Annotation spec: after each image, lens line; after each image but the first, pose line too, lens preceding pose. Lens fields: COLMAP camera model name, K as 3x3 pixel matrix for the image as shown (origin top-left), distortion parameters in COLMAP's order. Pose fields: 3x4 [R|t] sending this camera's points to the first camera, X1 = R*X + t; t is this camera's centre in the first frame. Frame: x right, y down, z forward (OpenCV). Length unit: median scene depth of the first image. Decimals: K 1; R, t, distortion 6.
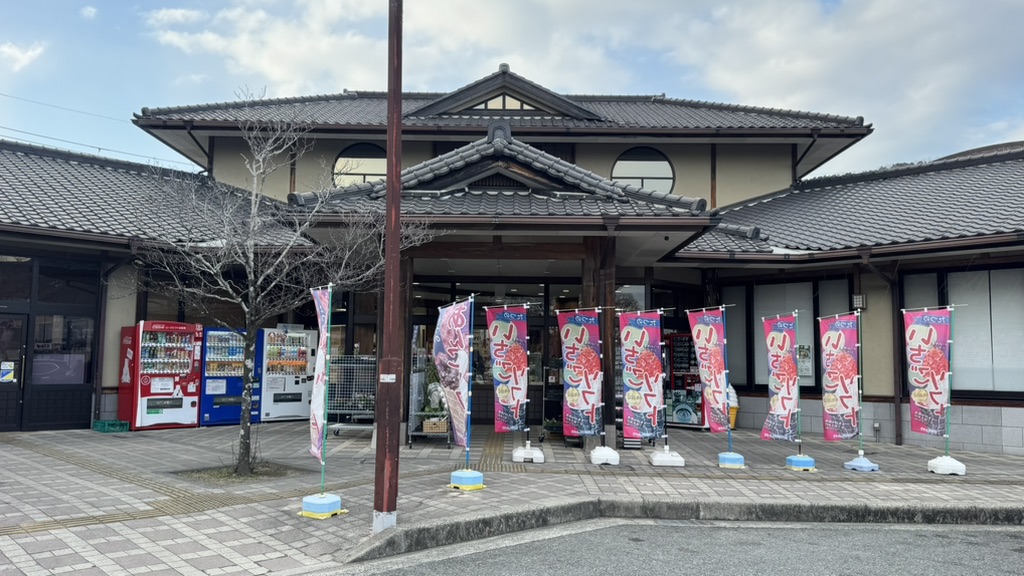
lens RADIAL K [[814.1, 0, 526.6], [0, 814.1, 281.8], [0, 0, 1]] dist [0.156797, -0.317894]
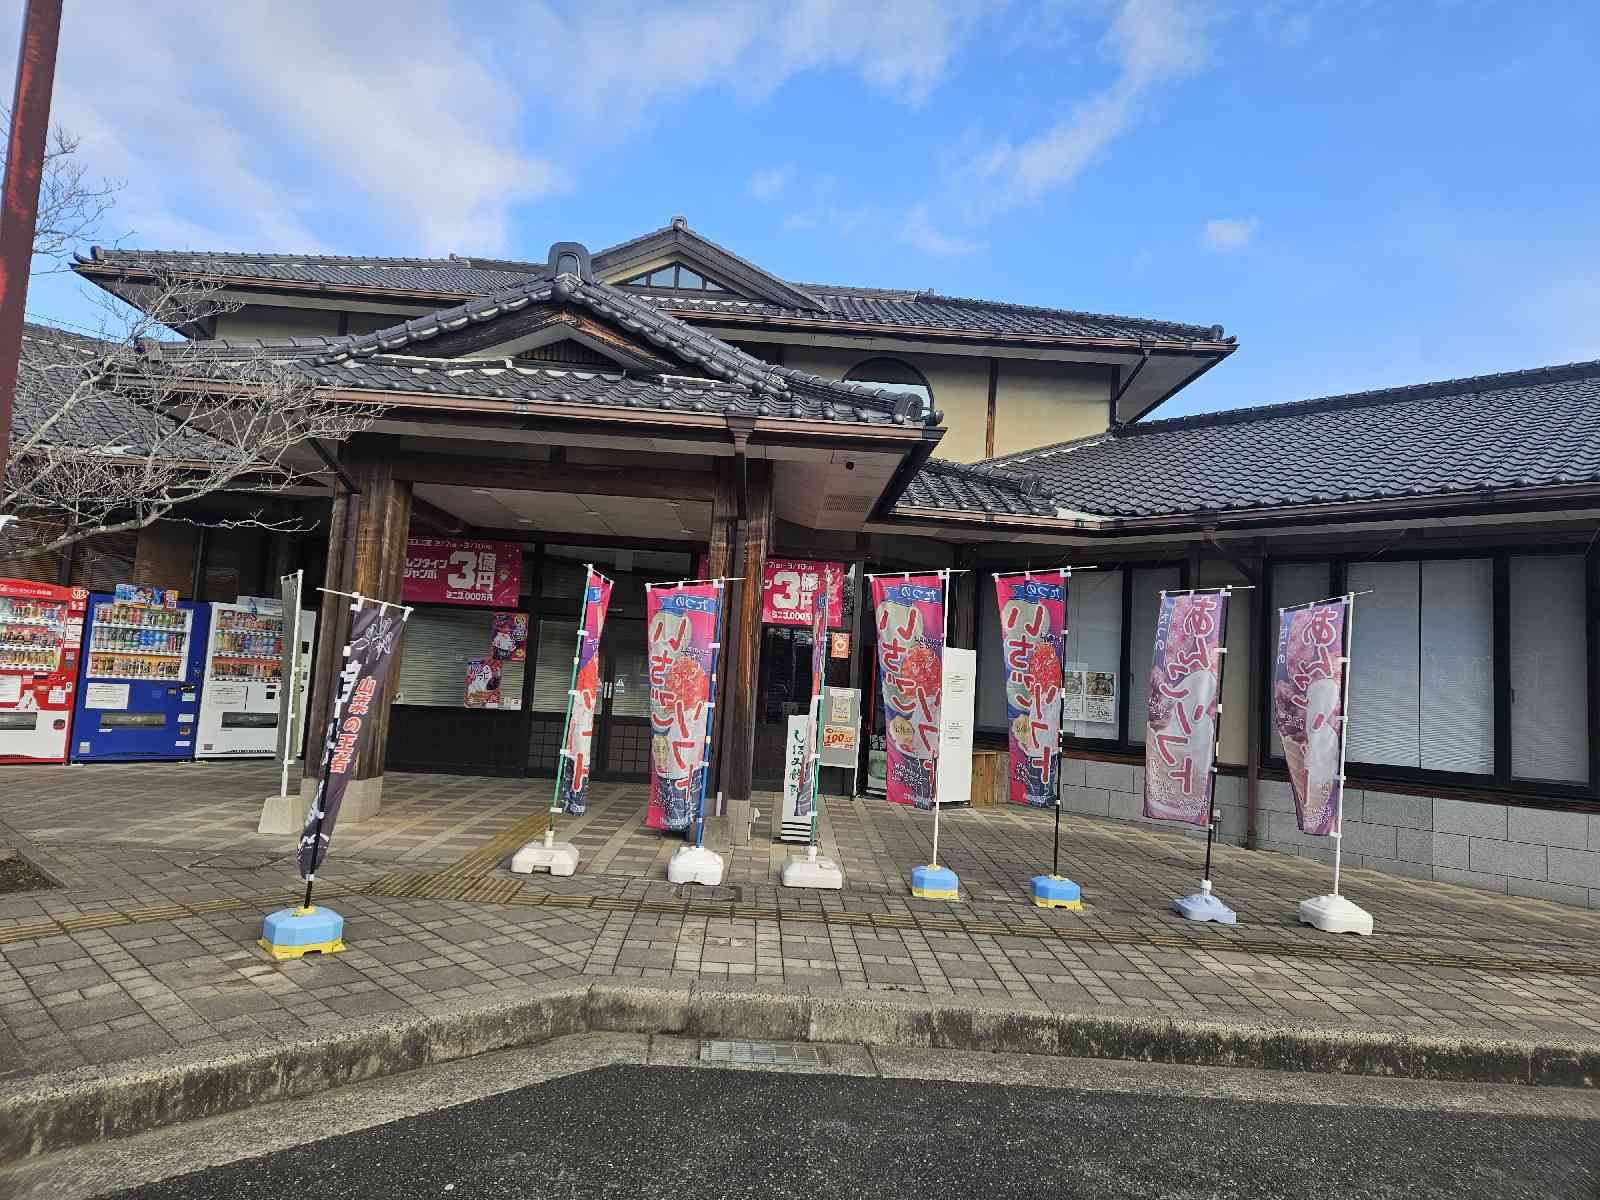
lens RADIAL K [[1033.6, 0, 821.1], [0, 1033.6, 576.8], [0, 0, 1]] dist [0.075759, -0.062437]
pose [[0.998508, 0.050287, 0.021266, 0.107999], [-0.050242, 0.998734, -0.002628, 0.018384], [-0.021371, 0.001556, 0.999770, 0.236947]]
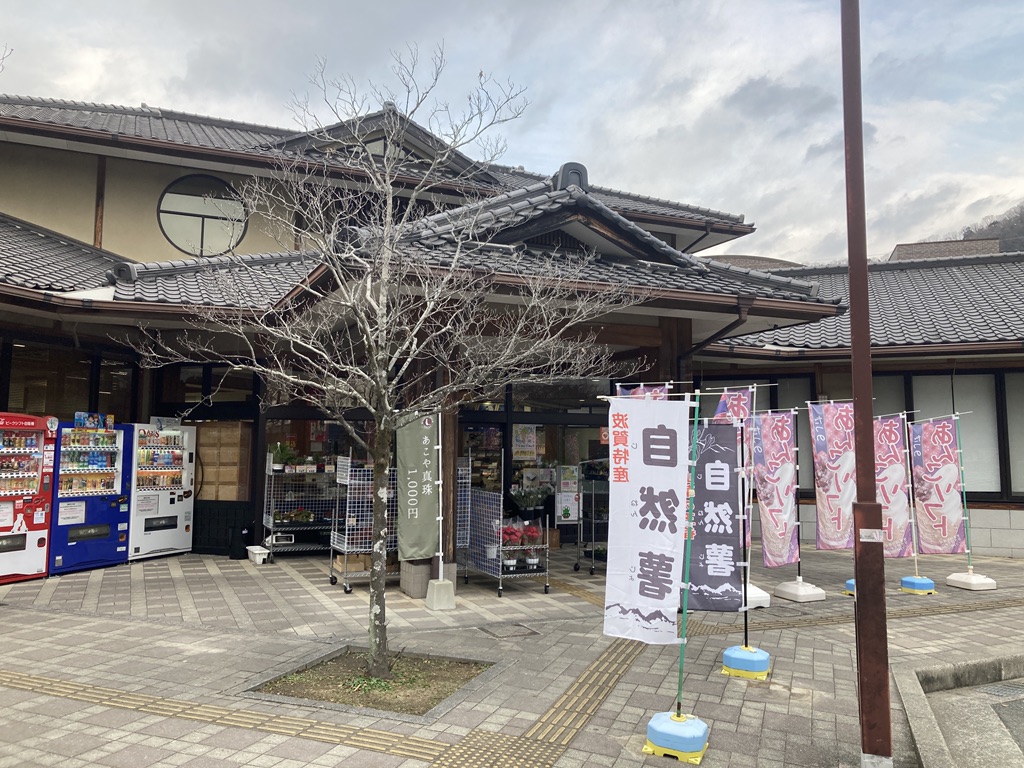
lens RADIAL K [[821.4, 0, 508.5], [0, 821.4, 356.1], [0, 0, 1]] dist [0.010095, 0.003466]
pose [[0.913300, 0.041310, 0.405187, -0.324380], [-0.036730, 0.999143, -0.019074, 0.002173], [-0.405627, 0.002537, 0.914035, 0.258841]]
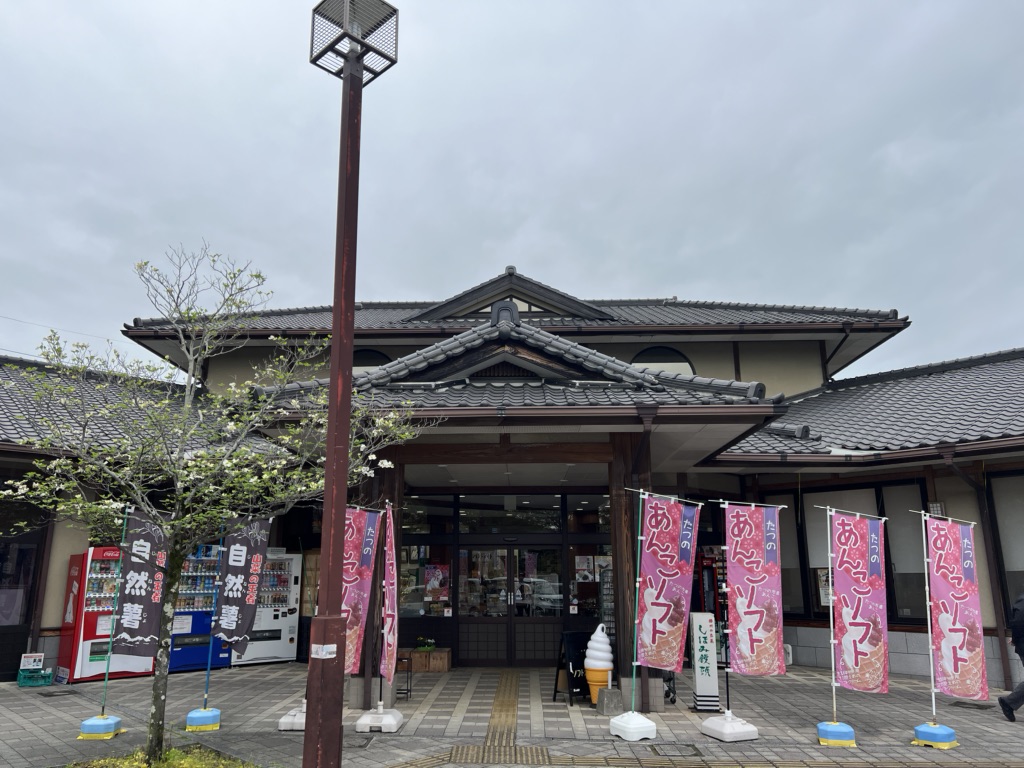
lens RADIAL K [[749.3, 0, 512.0], [0, 749.3, 384.0], [0, 0, 1]] dist [0.082310, -0.099806]
pose [[0.999376, -0.021101, -0.028309, -0.004951], [0.016647, 0.988658, -0.149261, 0.004486], [0.031137, 0.148697, 0.988393, 0.198768]]
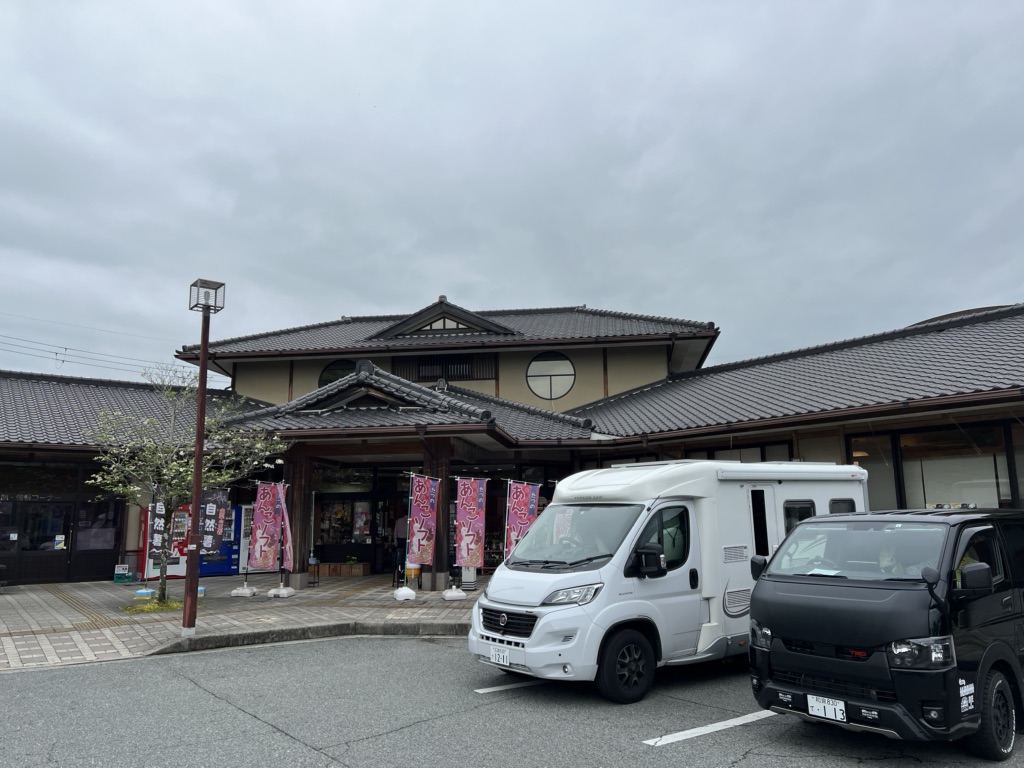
lens RADIAL K [[755.1, 0, 528.9], [0, 755.1, 379.7], [0, 0, 1]] dist [0.074707, -0.109705]
pose [[0.990173, -0.047494, -0.131538, 0.351114], [0.036679, 0.995836, -0.083457, -0.031147], [0.134954, 0.077812, 0.987792, -0.230099]]
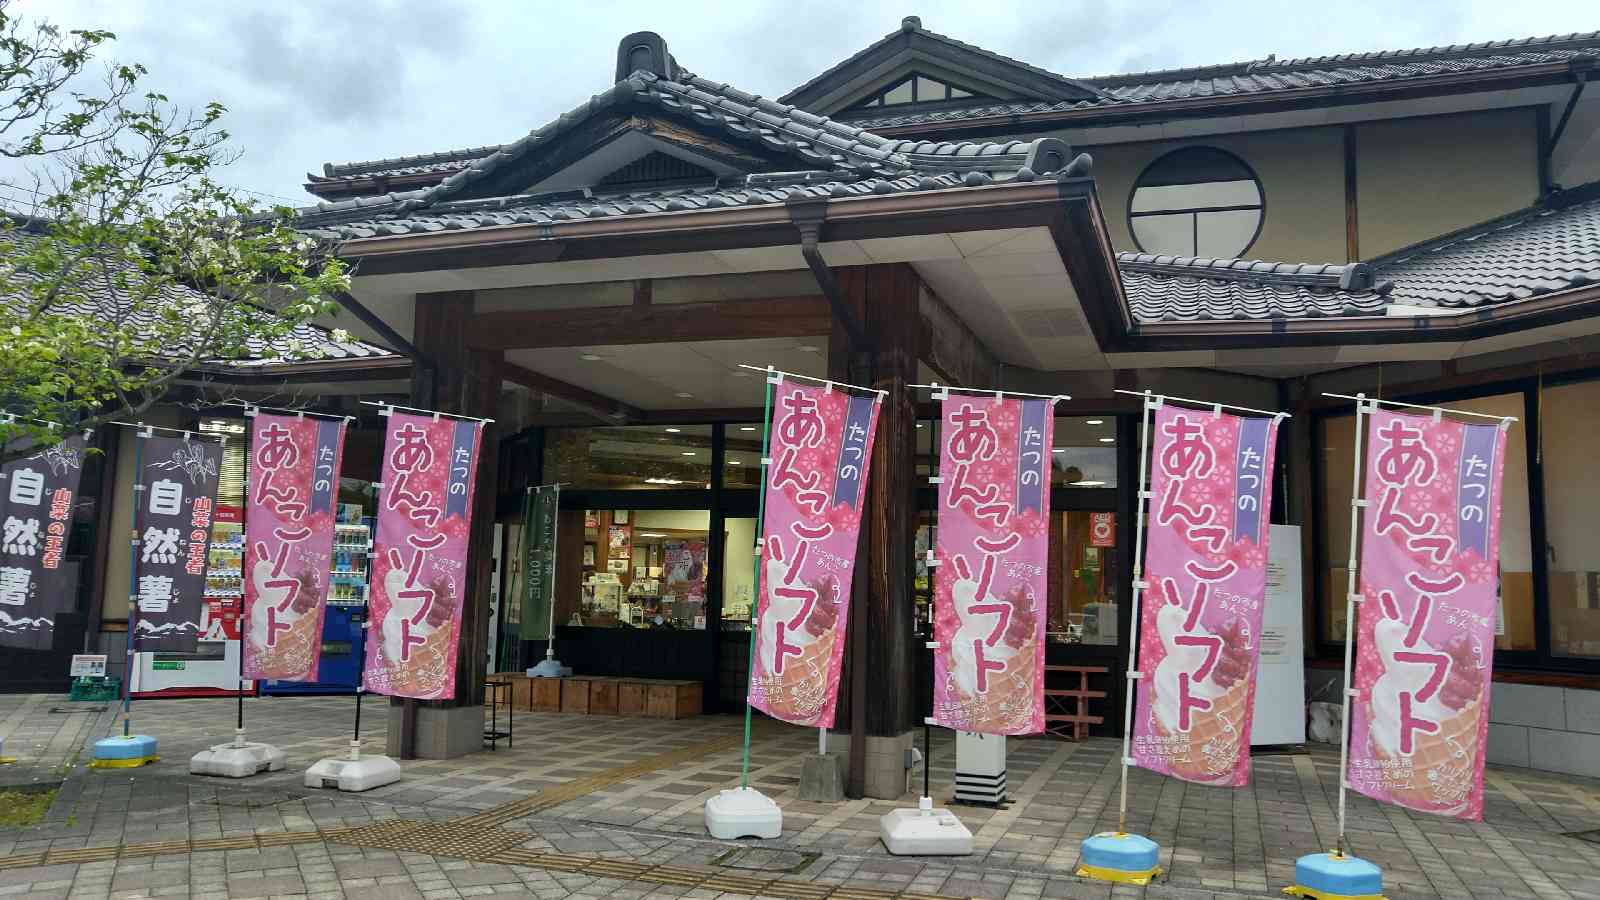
lens RADIAL K [[1240.4, 0, 839.3], [0, 1240.4, 453.2], [0, 0, 1]] dist [-0.001432, 0.004196]
pose [[0.949931, -0.024633, -0.311488, 0.221997], [0.017077, 0.999491, -0.026964, 0.041870], [0.311994, 0.020295, 0.949867, 0.327665]]
